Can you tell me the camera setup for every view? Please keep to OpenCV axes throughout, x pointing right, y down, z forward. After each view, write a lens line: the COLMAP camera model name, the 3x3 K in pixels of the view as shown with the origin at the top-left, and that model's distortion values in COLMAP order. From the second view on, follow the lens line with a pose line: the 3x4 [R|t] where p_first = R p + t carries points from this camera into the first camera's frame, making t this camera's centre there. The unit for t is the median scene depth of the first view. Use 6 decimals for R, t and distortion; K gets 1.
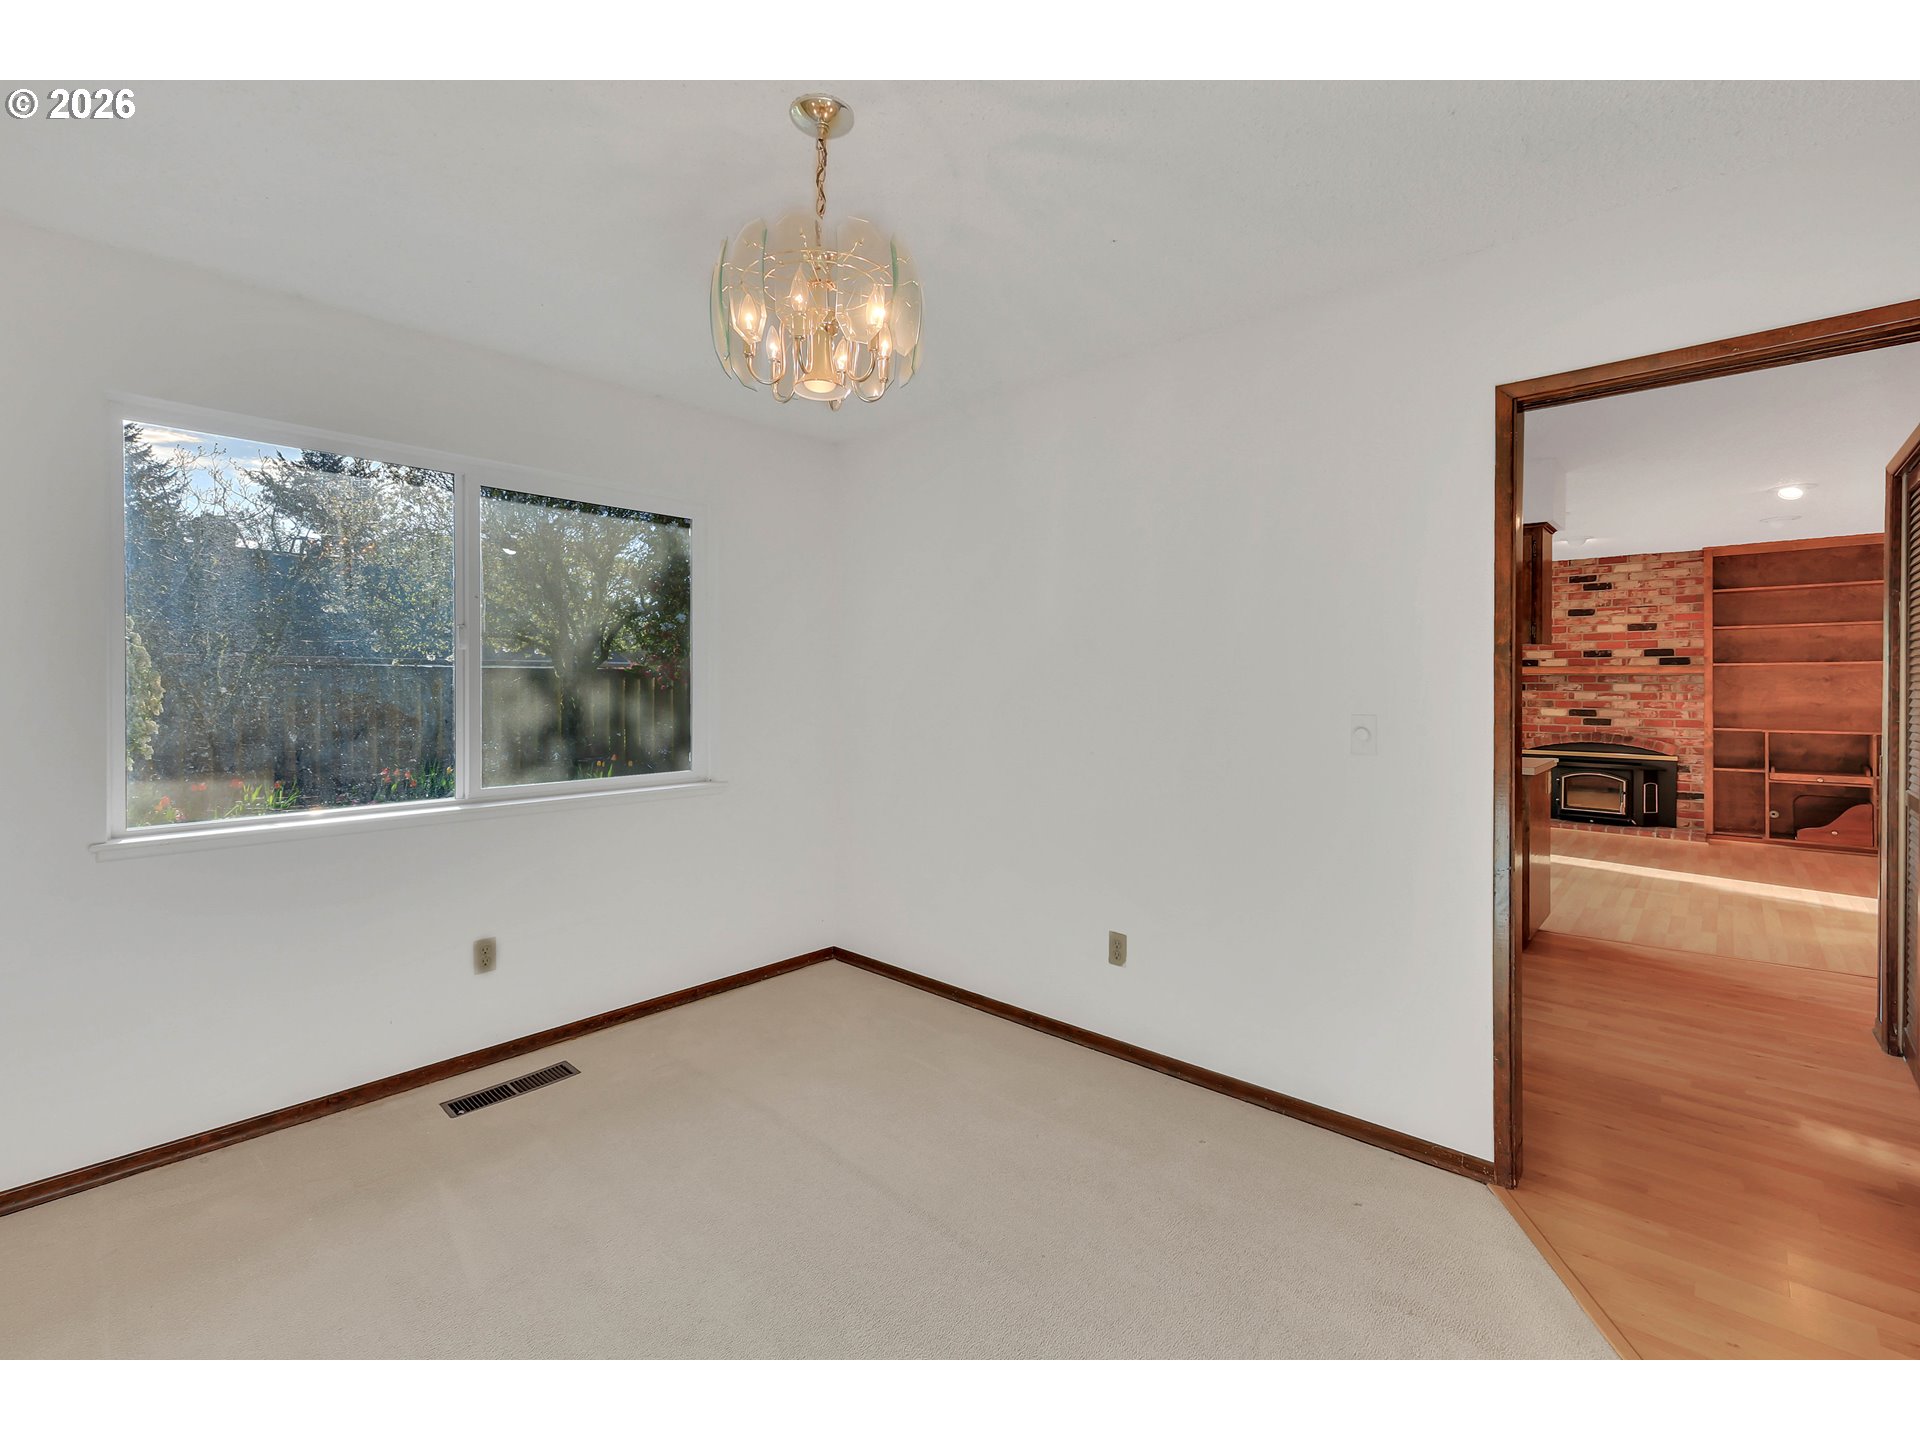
lens RADIAL K [[853.4, 0, 995.0], [0, 853.4, 688.2], [0, 0, 1]] dist [0.012630, -0.000198]
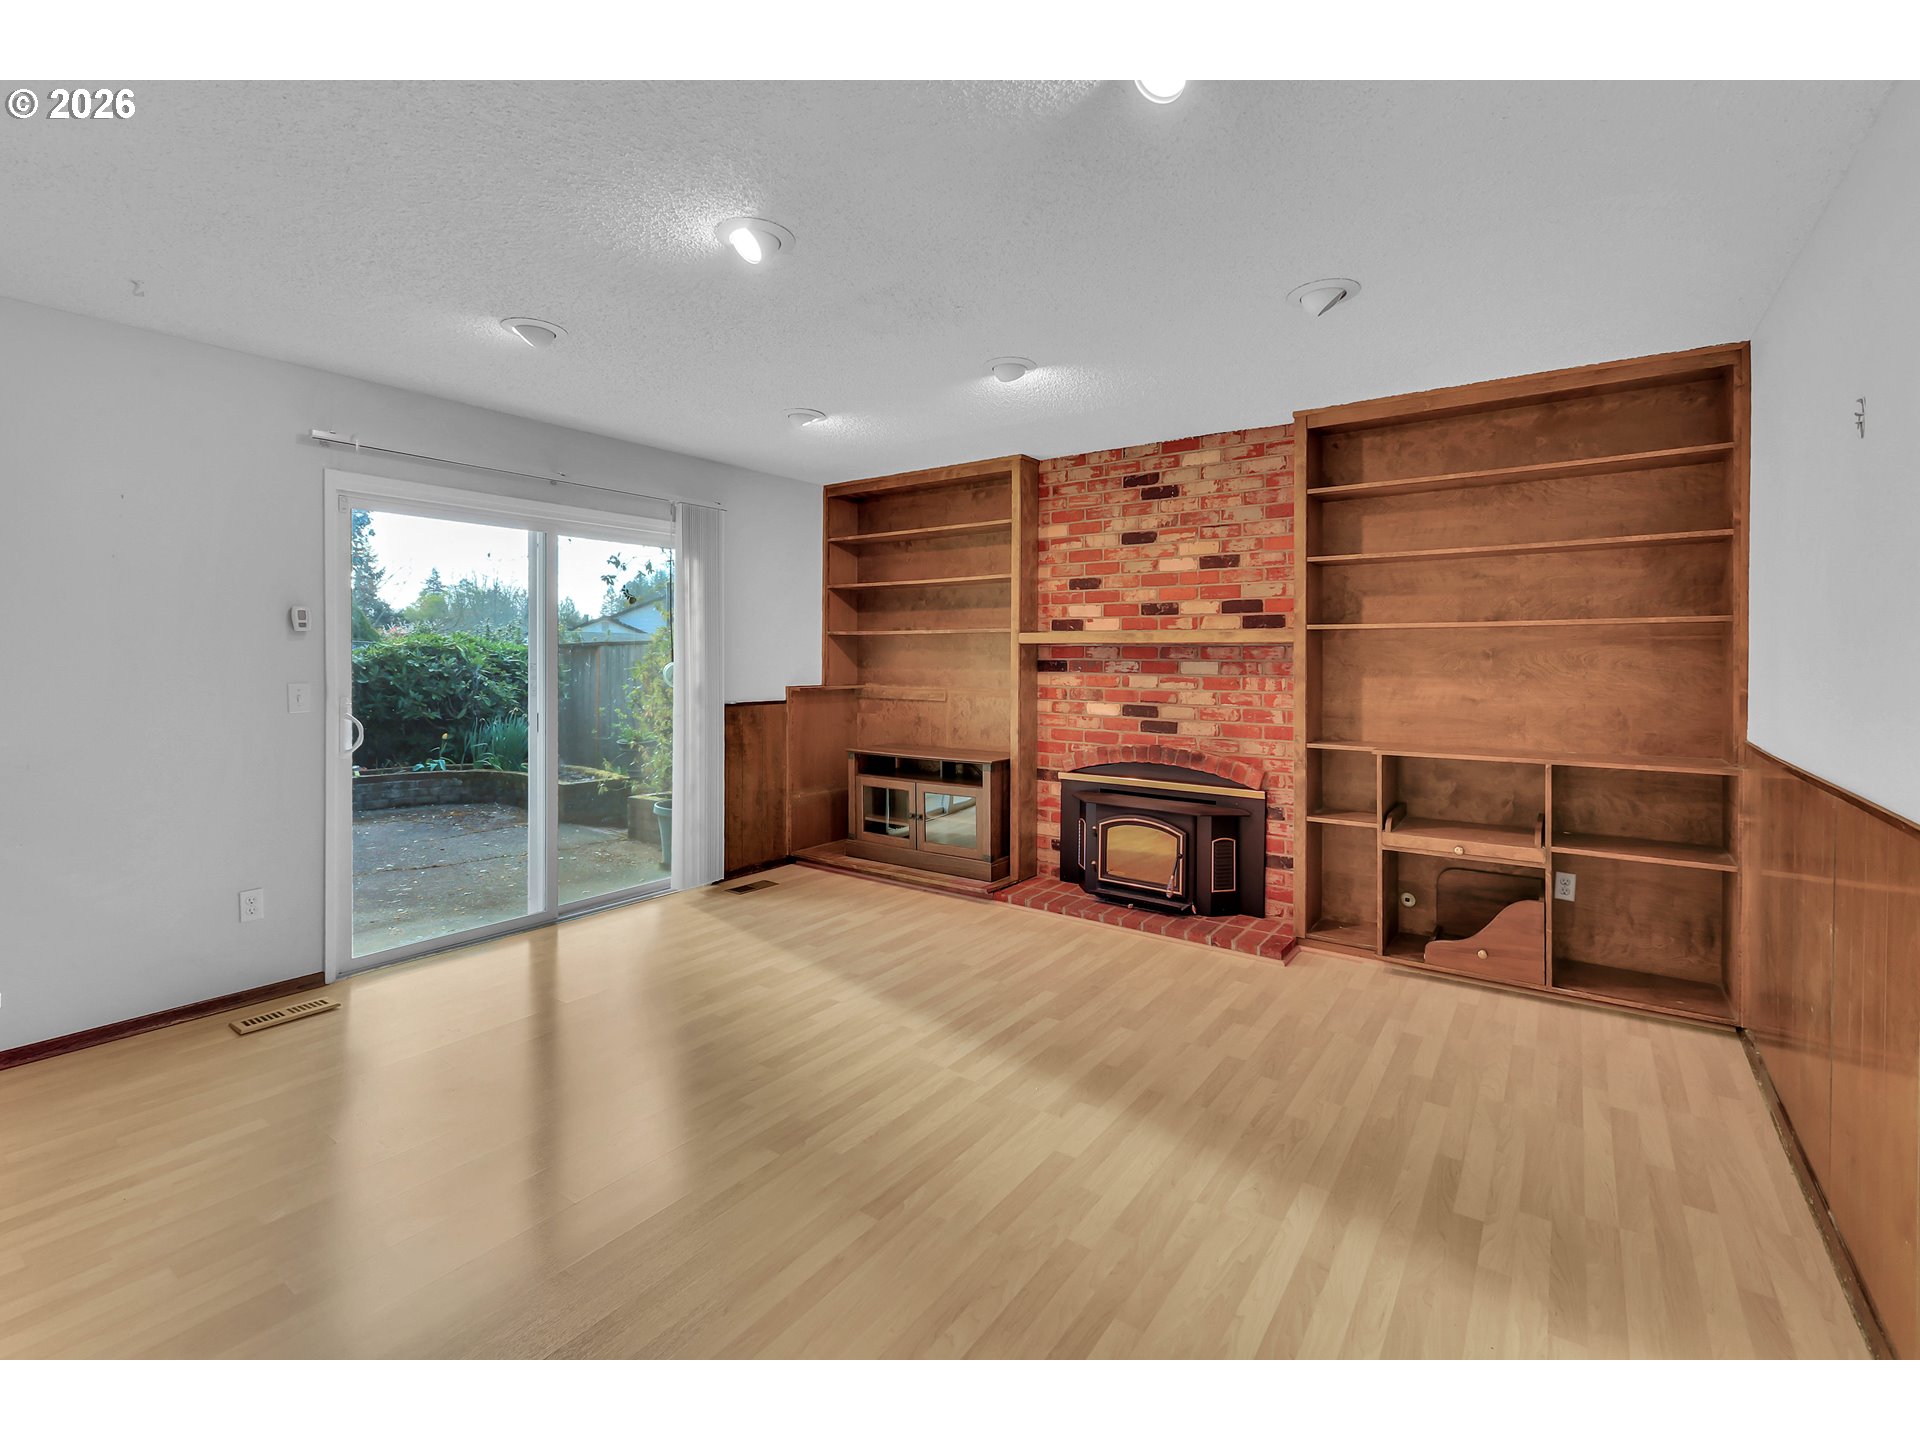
lens RADIAL K [[853.4, 0, 997.1], [0, 853.4, 662.0], [0, 0, 1]] dist [0.012630, -0.000198]
pose [[0.995493, 0.006277, 0.094624, 0.562598], [-0.006006, 0.999977, -0.003149, -0.002147], [-0.094641, 0.002567, 0.995508, 0.458938]]
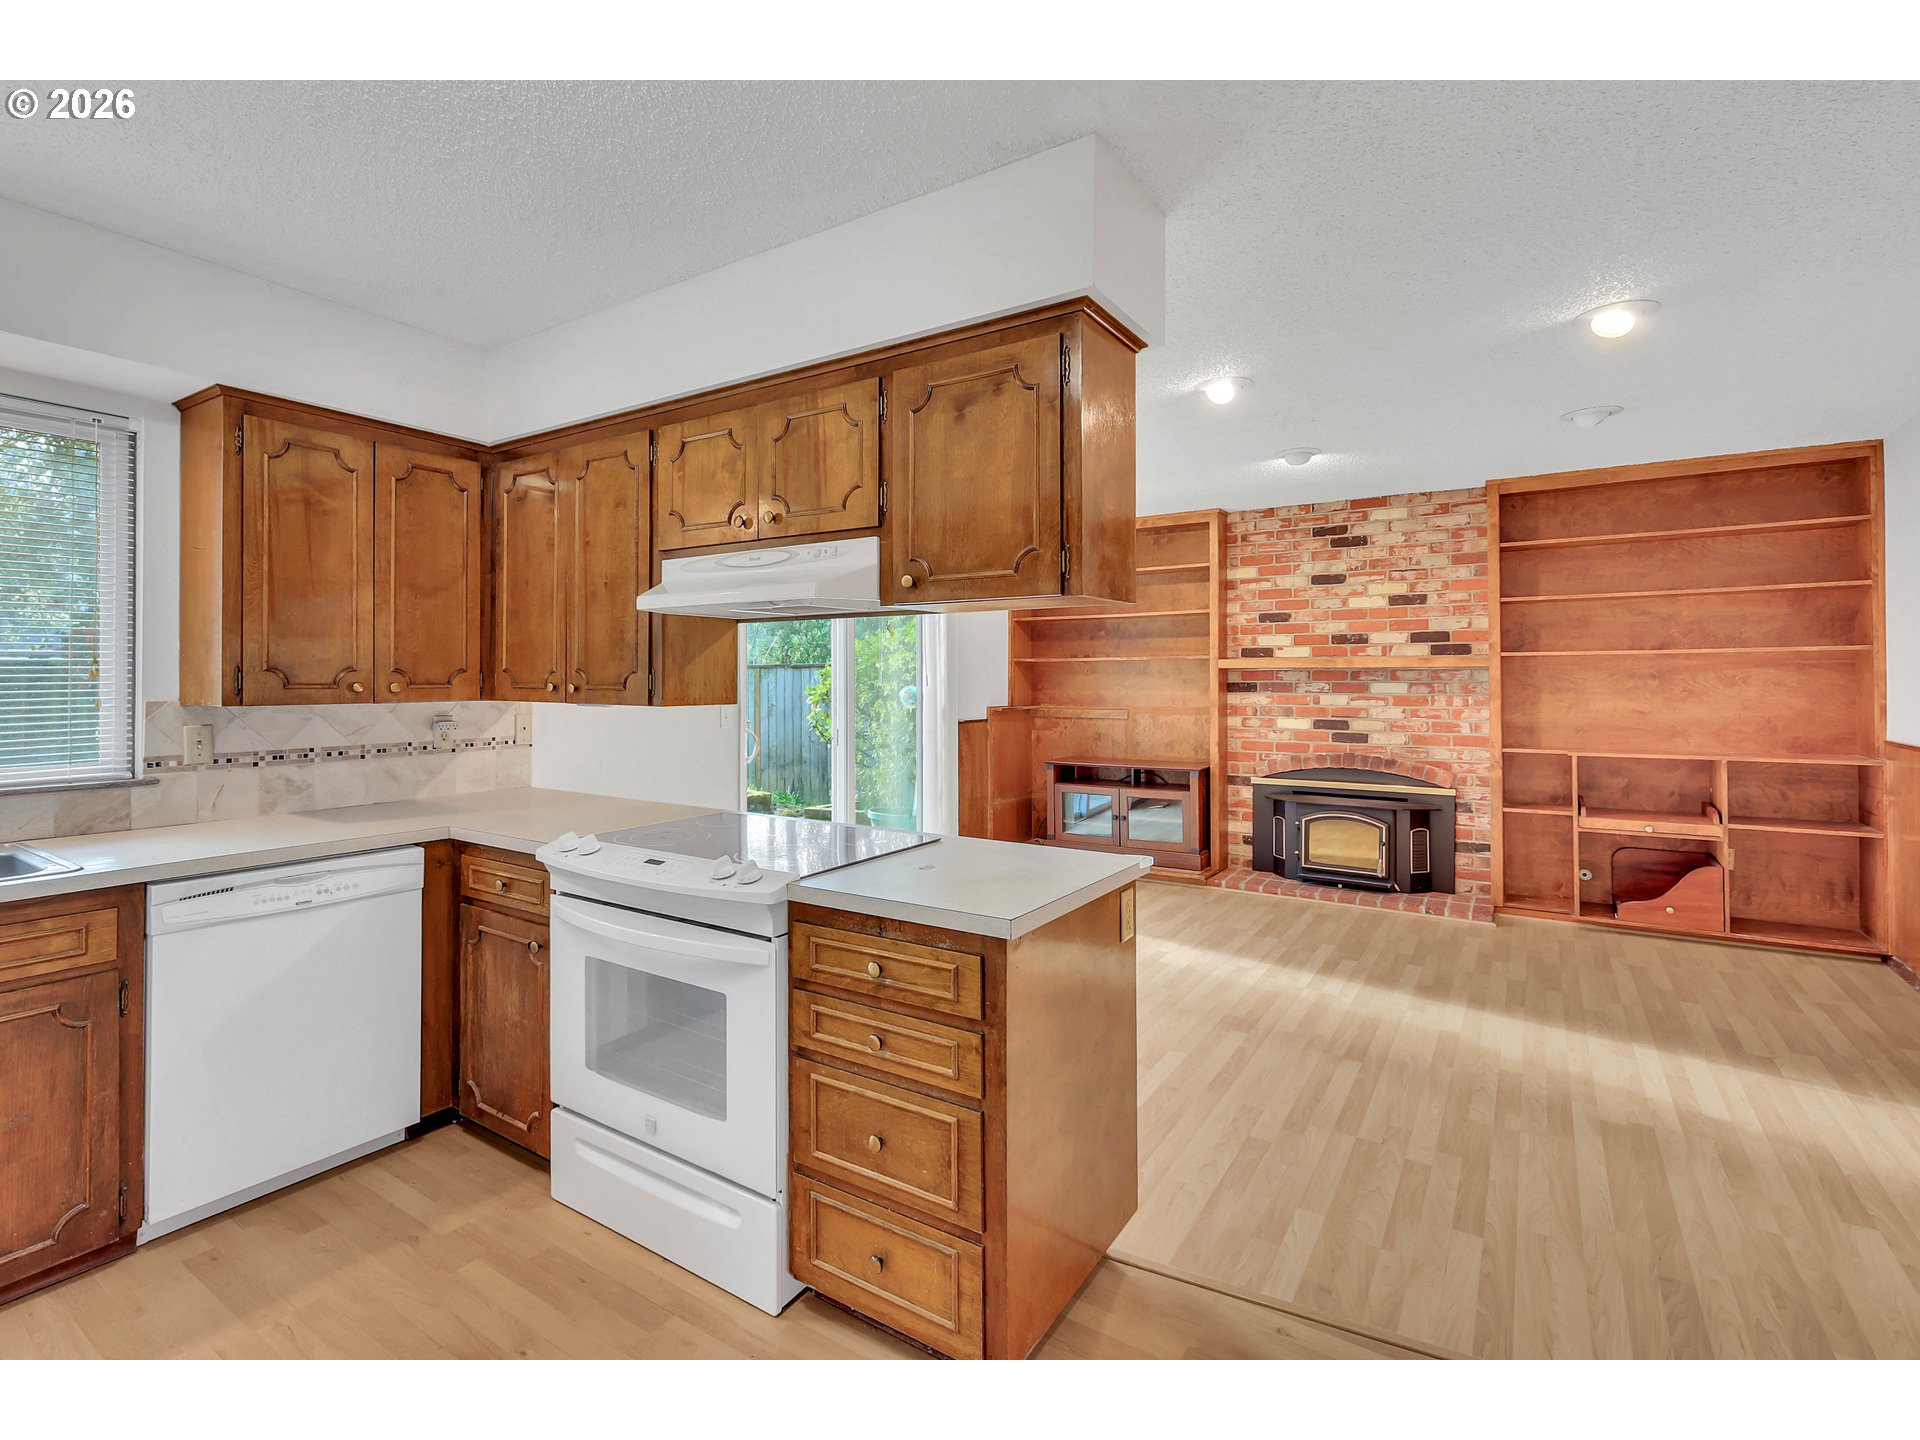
lens RADIAL K [[912.4, 0, 916.8], [0, 912.4, 675.8], [0, 0, 1]] dist [0.011006, -0.000106]
pose [[0.993799, 0.001972, 0.111171, 0.287184], [-0.000358, 0.999894, -0.014534, 0.000210], [-0.111187, 0.014404, 0.993695, 0.323706]]
